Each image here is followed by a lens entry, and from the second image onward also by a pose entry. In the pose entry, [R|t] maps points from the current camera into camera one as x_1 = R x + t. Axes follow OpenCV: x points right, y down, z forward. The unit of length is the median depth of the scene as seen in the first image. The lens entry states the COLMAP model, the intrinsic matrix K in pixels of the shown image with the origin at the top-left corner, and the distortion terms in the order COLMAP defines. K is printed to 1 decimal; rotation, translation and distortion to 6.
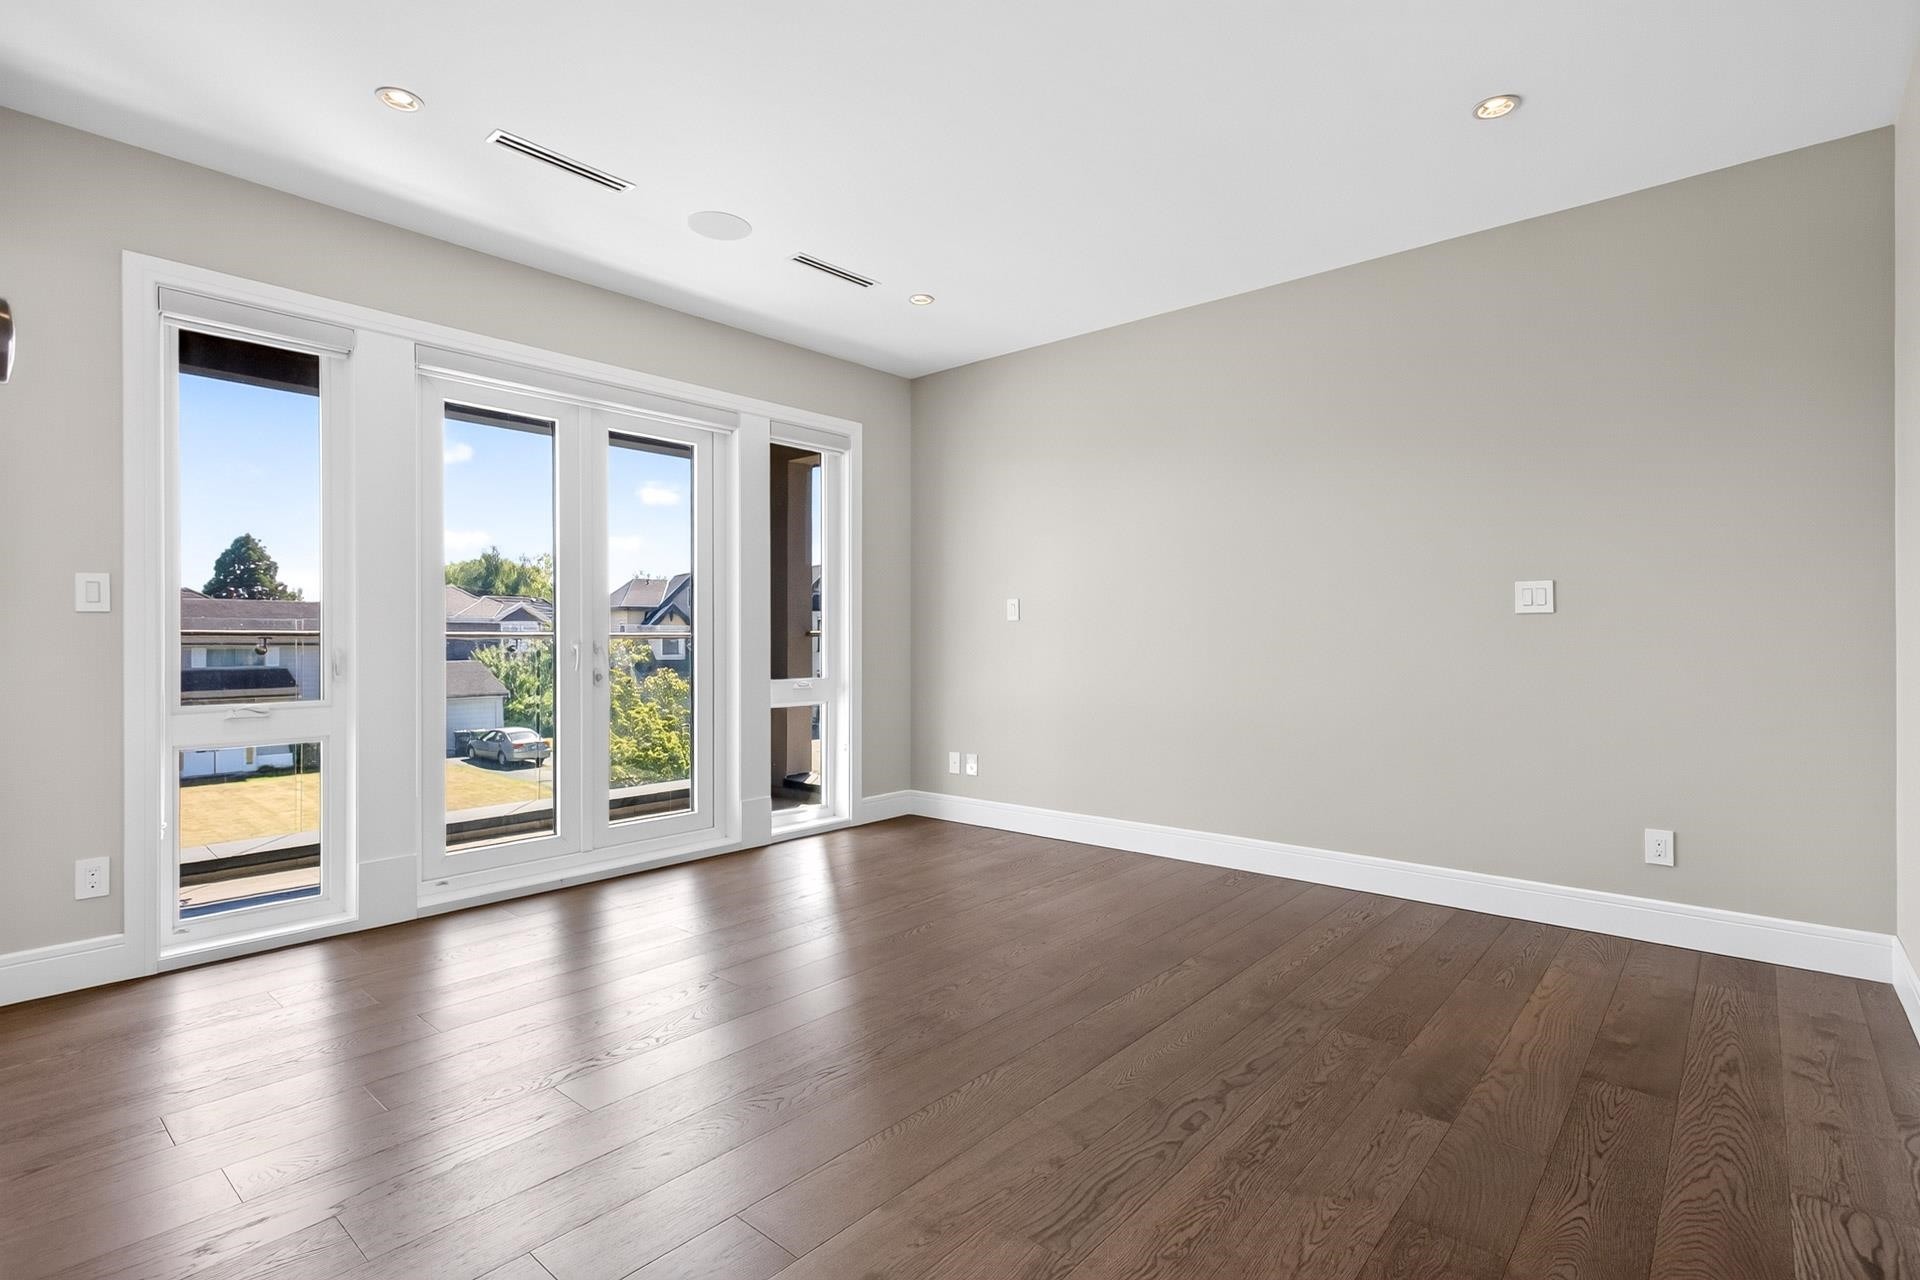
lens RADIAL K [[913.4, 0, 955.9], [0, 913.4, 650.9], [0, 0, 1]] dist [0.004581, 0.001921]
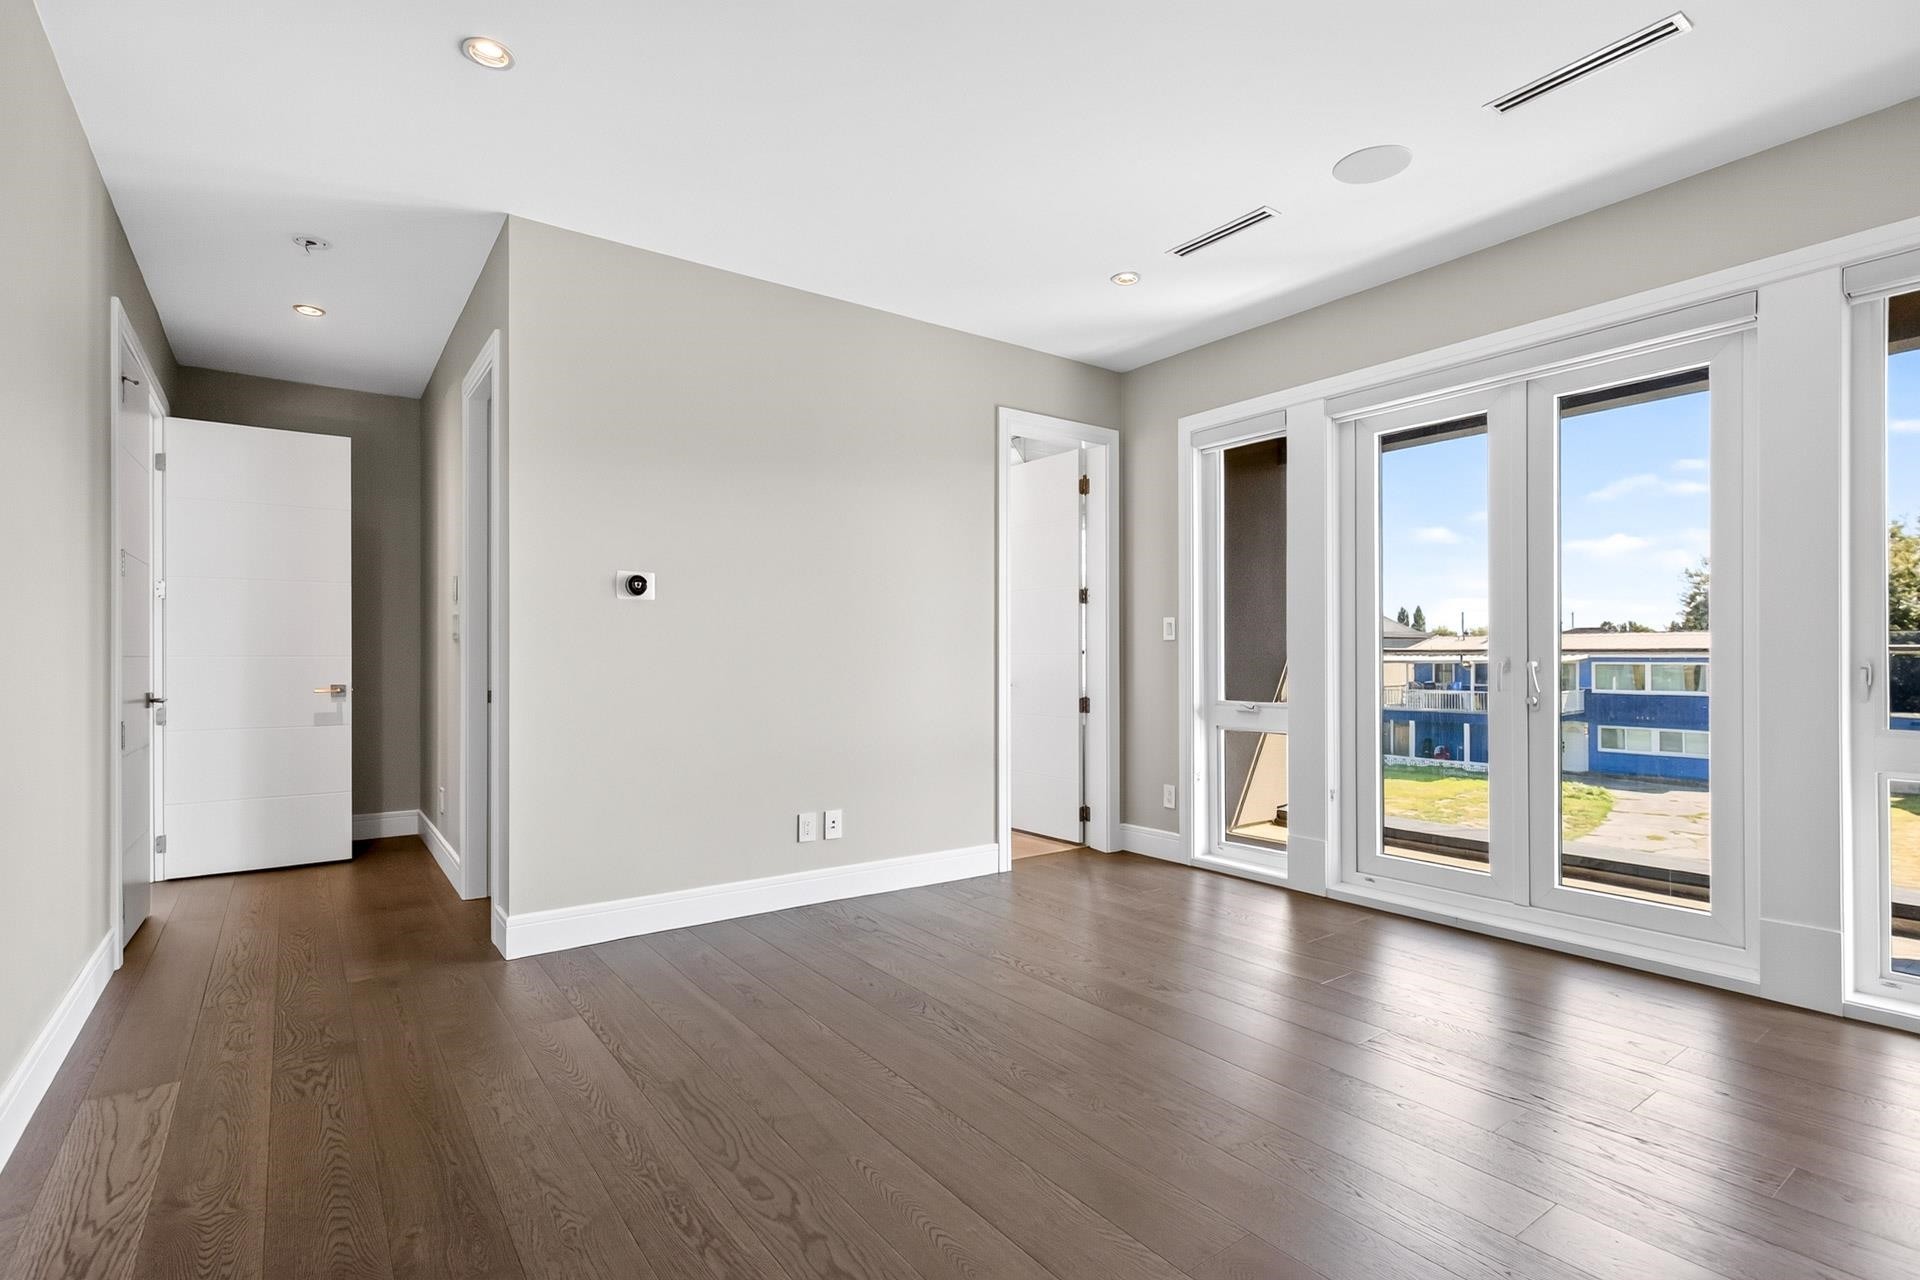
lens RADIAL K [[913.4, 0, 956.3], [0, 913.4, 640.9], [0, 0, 1]] dist [0.004581, 0.001921]
pose [[-0.223567, -0.017787, -0.974526, 0.587363], [-0.009686, 0.999825, -0.016027, -0.007377], [0.974640, 0.005857, -0.223700, 0.736498]]
